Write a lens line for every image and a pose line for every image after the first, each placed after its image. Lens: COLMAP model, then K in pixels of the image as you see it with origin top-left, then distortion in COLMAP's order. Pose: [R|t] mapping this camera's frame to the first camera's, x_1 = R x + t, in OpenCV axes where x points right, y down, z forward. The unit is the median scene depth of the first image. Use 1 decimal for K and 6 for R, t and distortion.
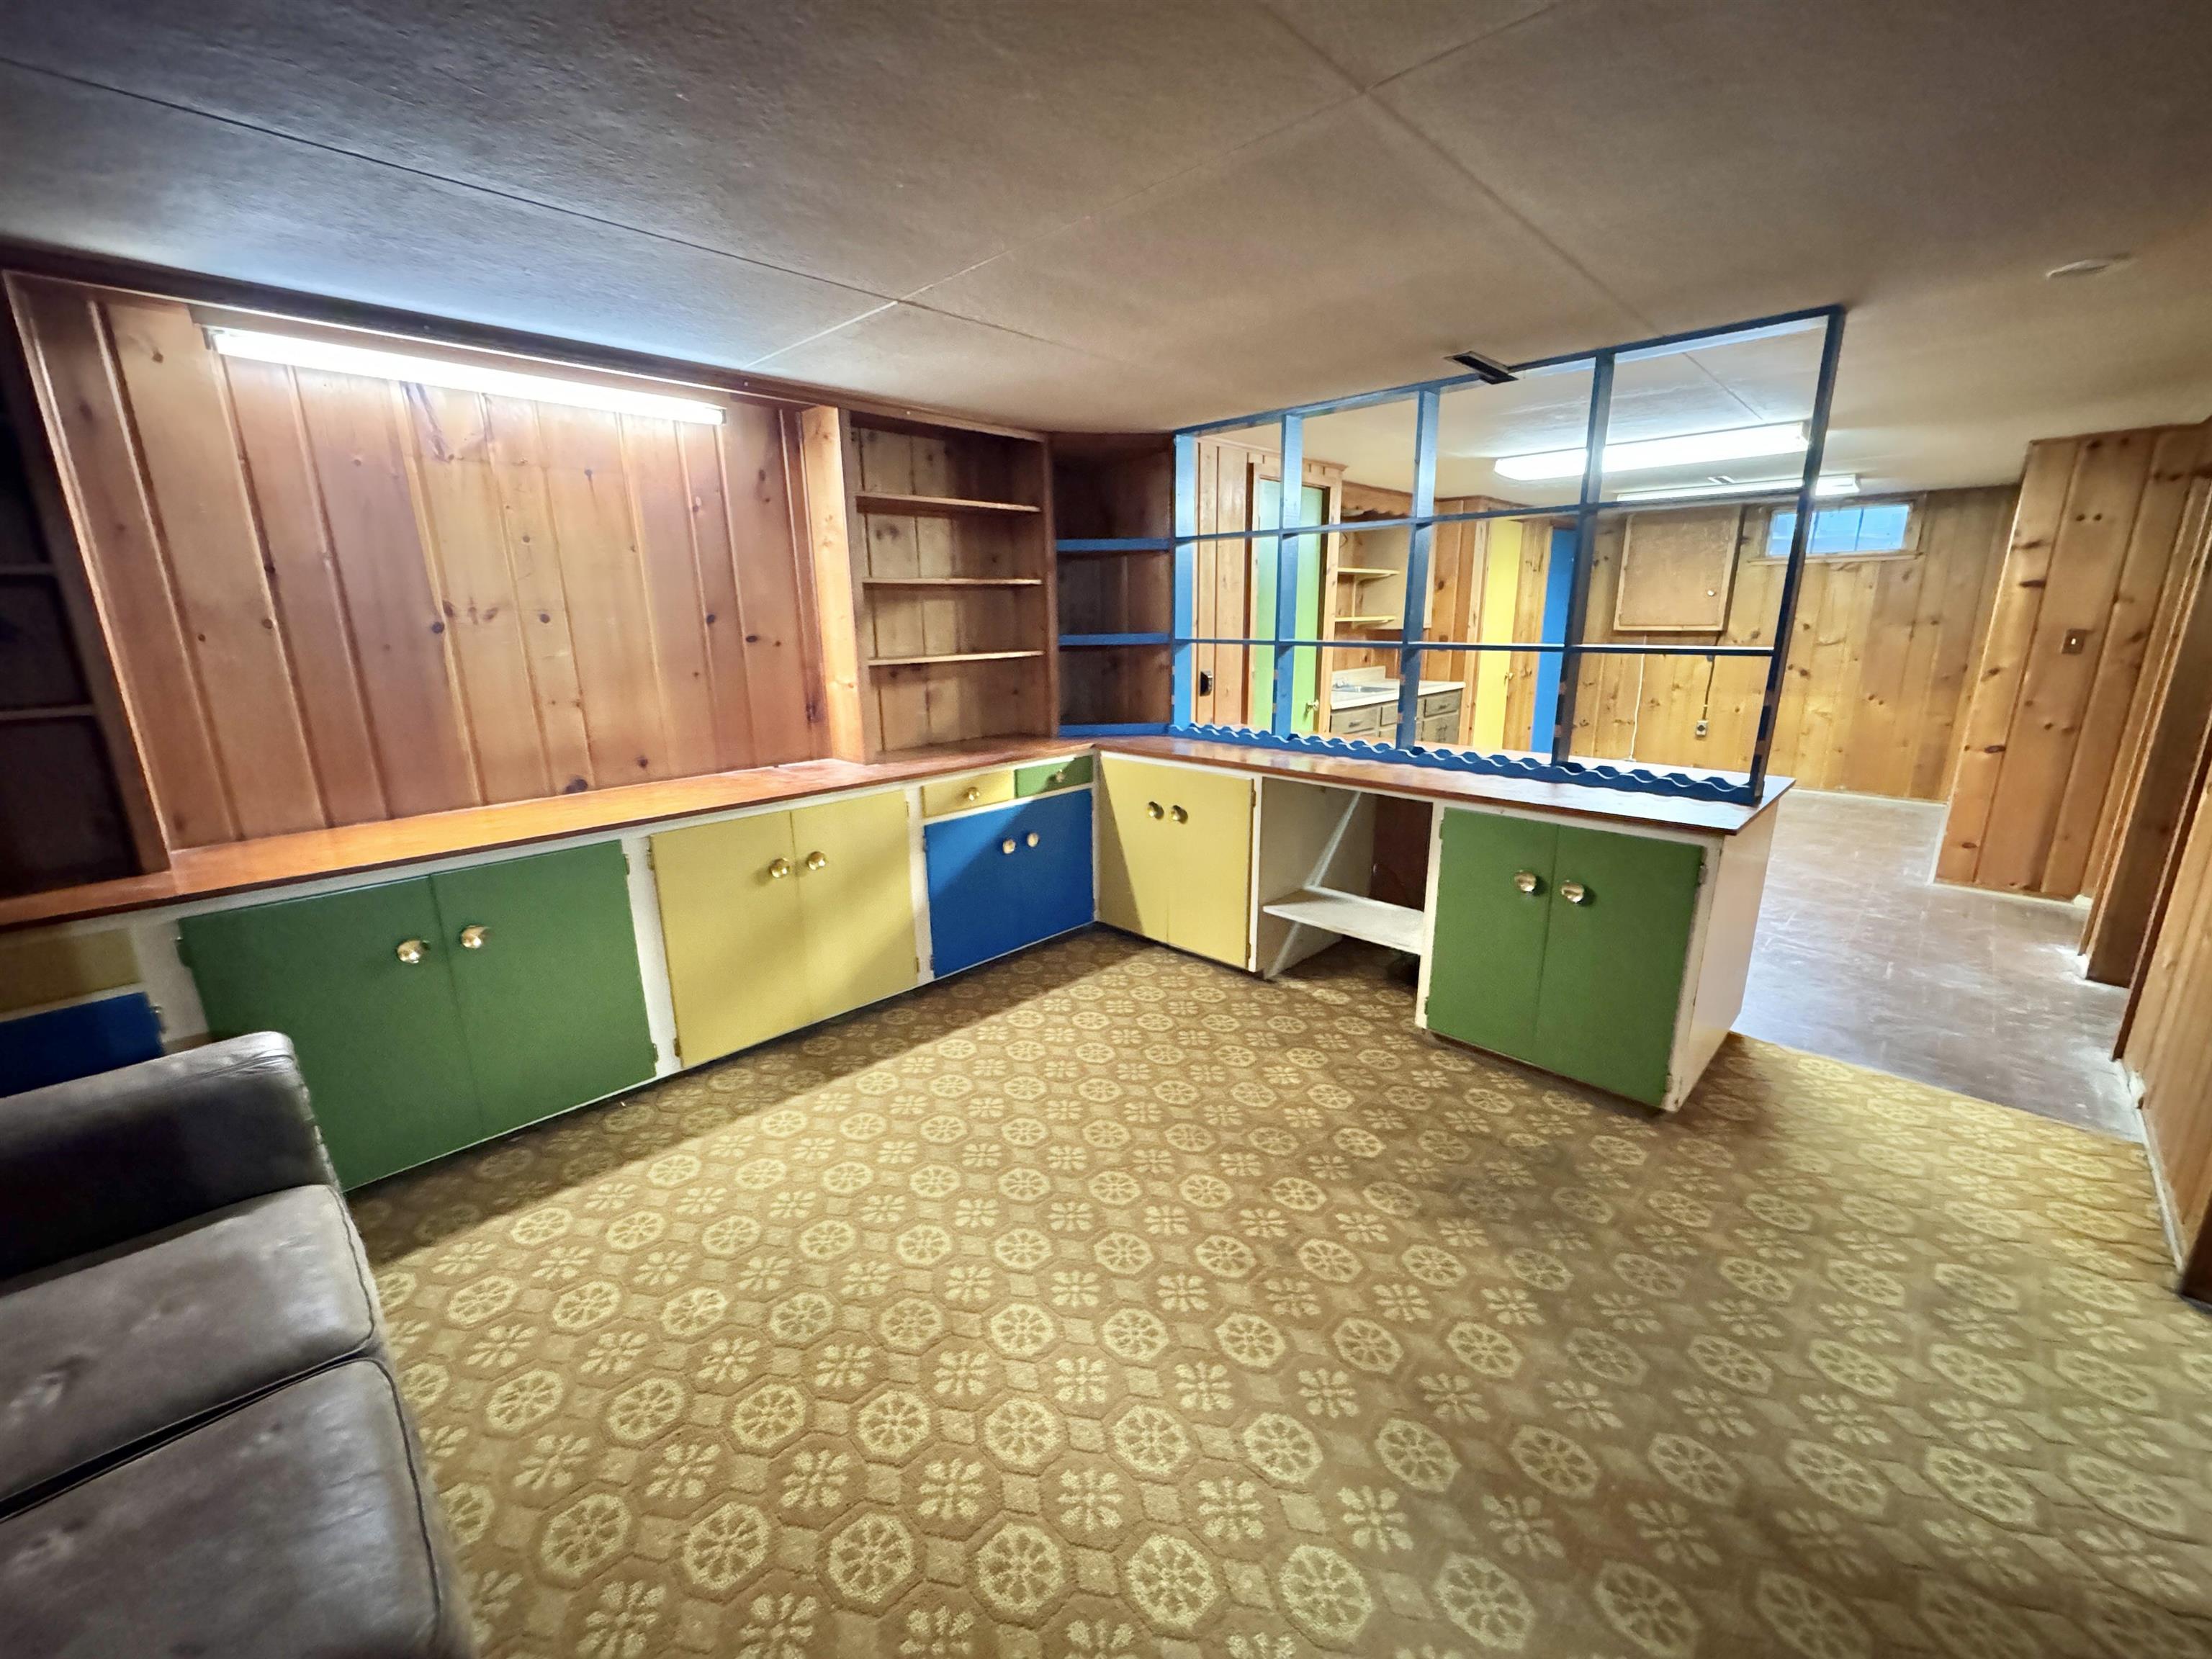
lens RADIAL K [[879.8, 0, 1106.0], [0, 879.8, 829.5], [0, 0, 1]] dist [-0.001156, -0.000241]
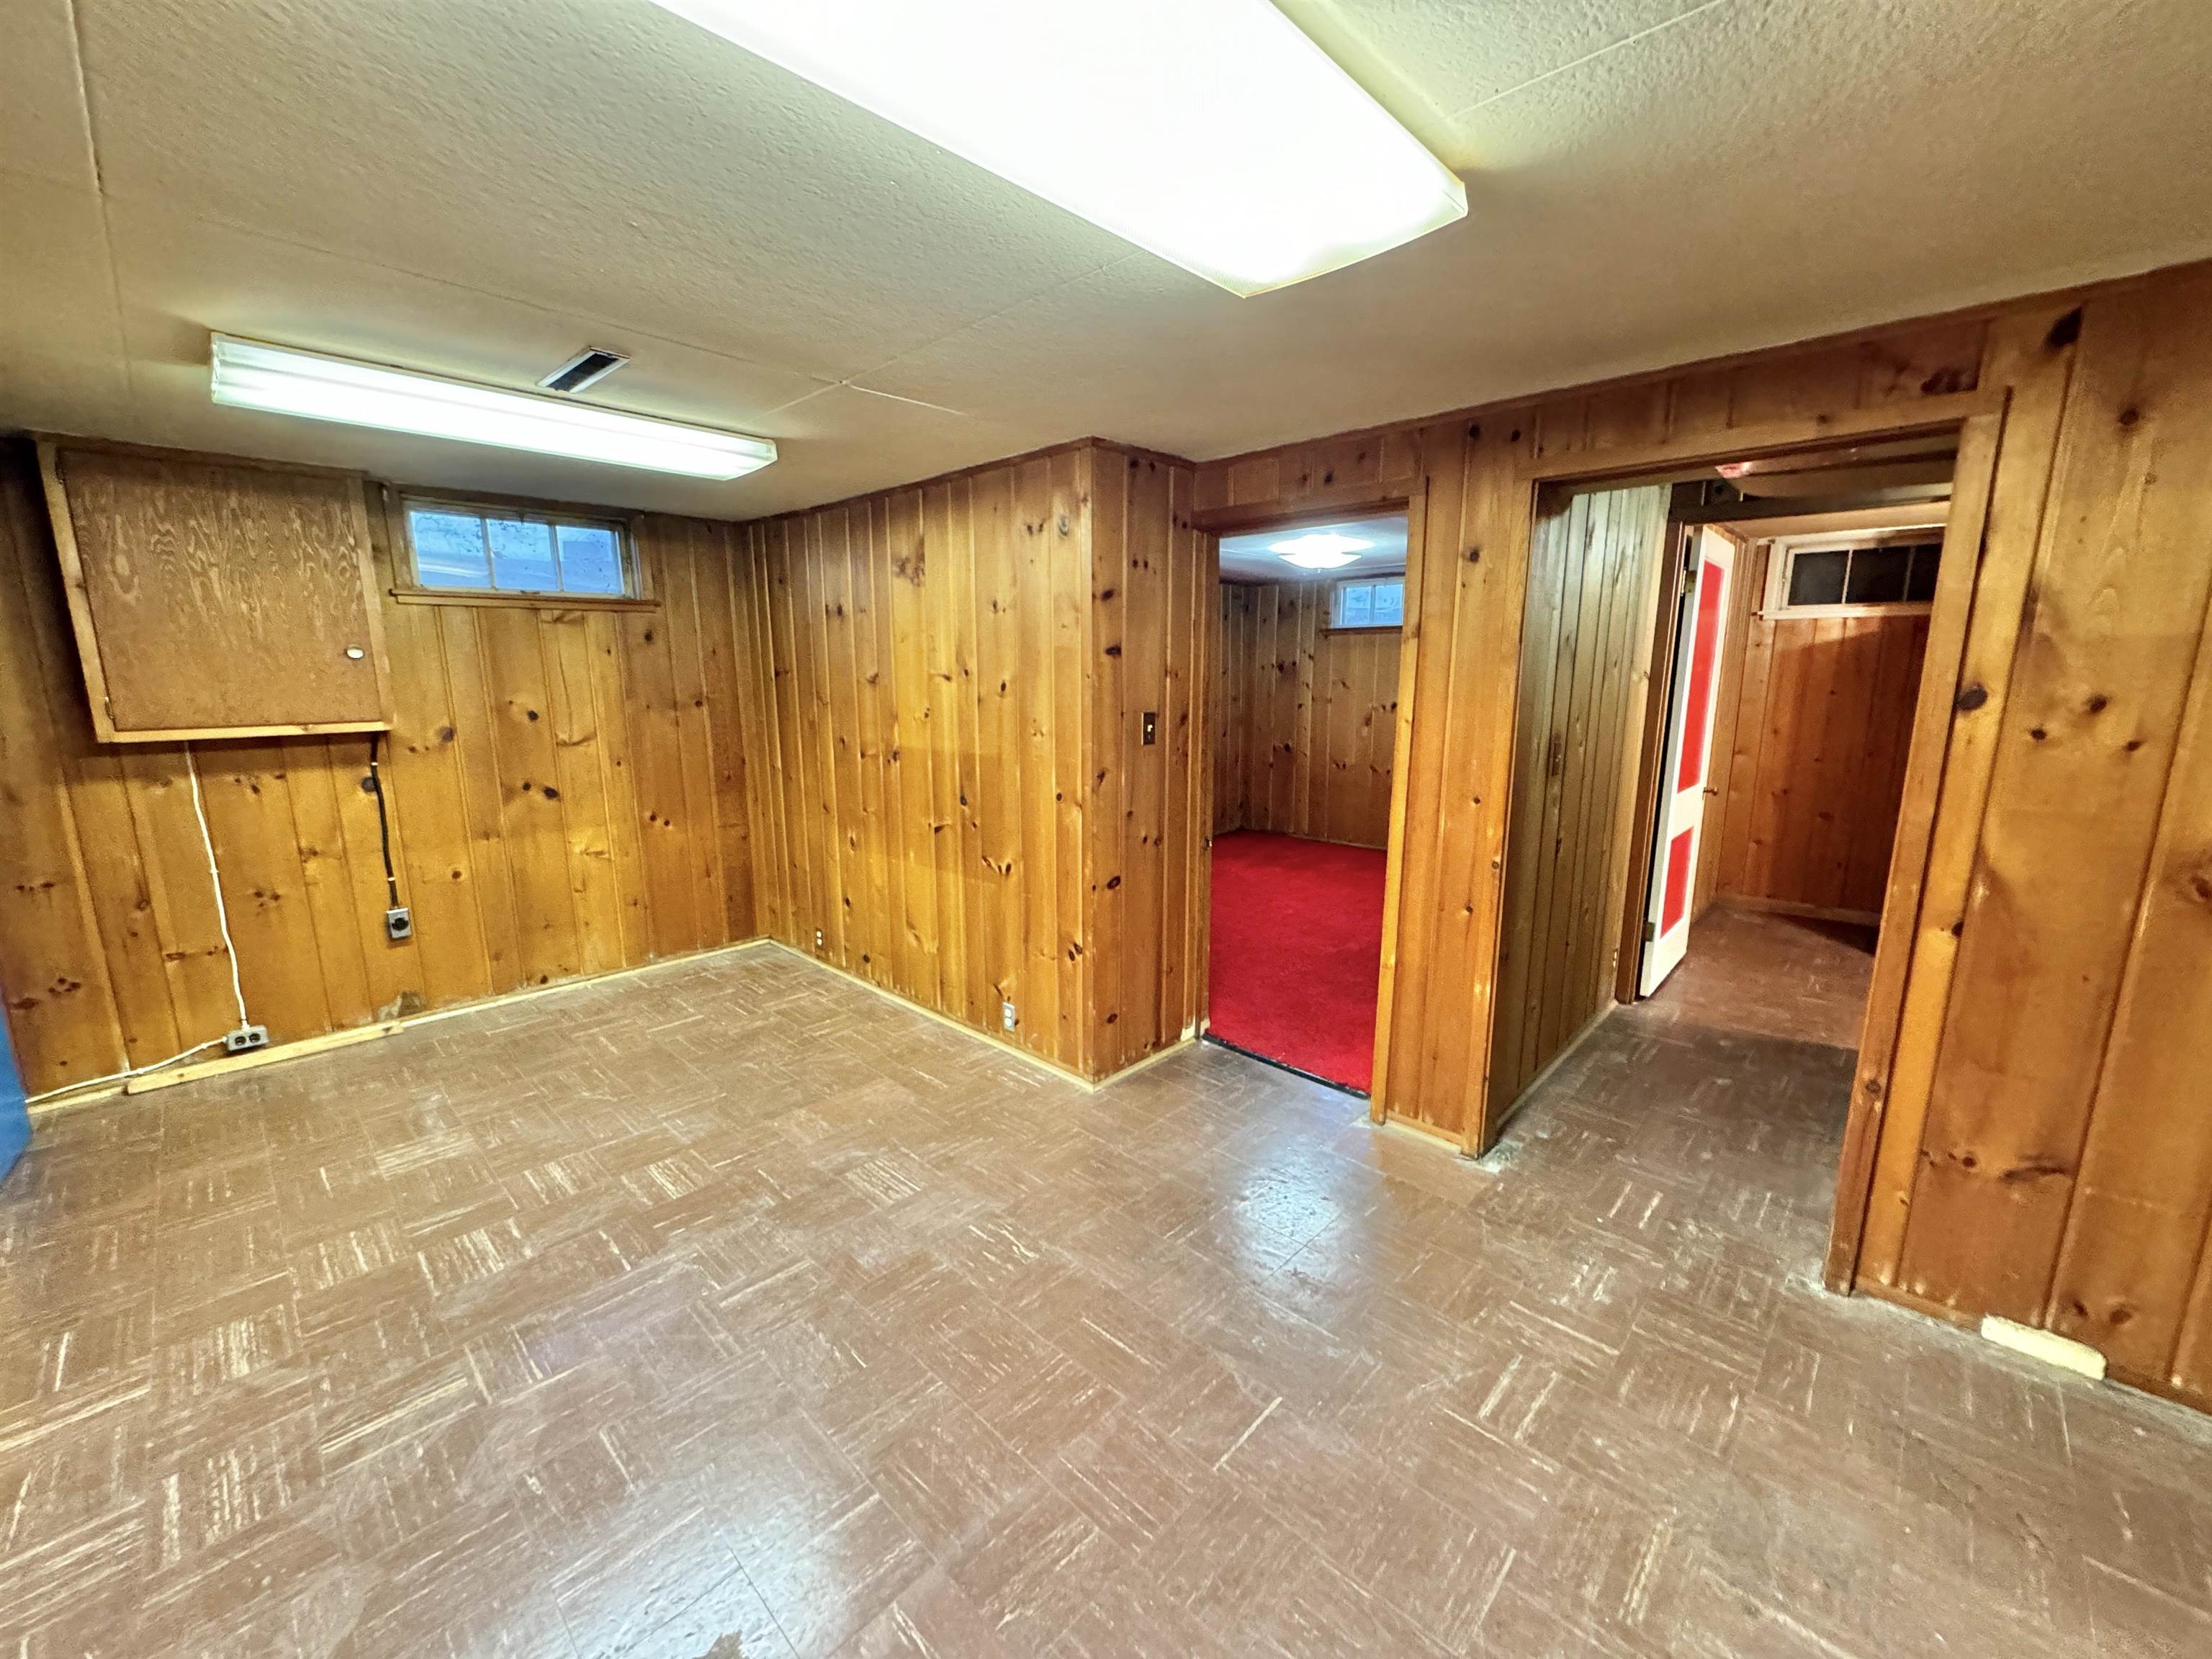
lens RADIAL K [[880.4, 0, 1105.3], [0, 880.4, 828.1], [0, 0, 1]] dist [-0.002042, -0.000062]
pose [[-0.007959, -0.168379, 0.985690, 0.454797], [0.245137, 0.955315, 0.165170, -0.348776], [-0.969456, 0.242943, 0.033673, 1.353989]]
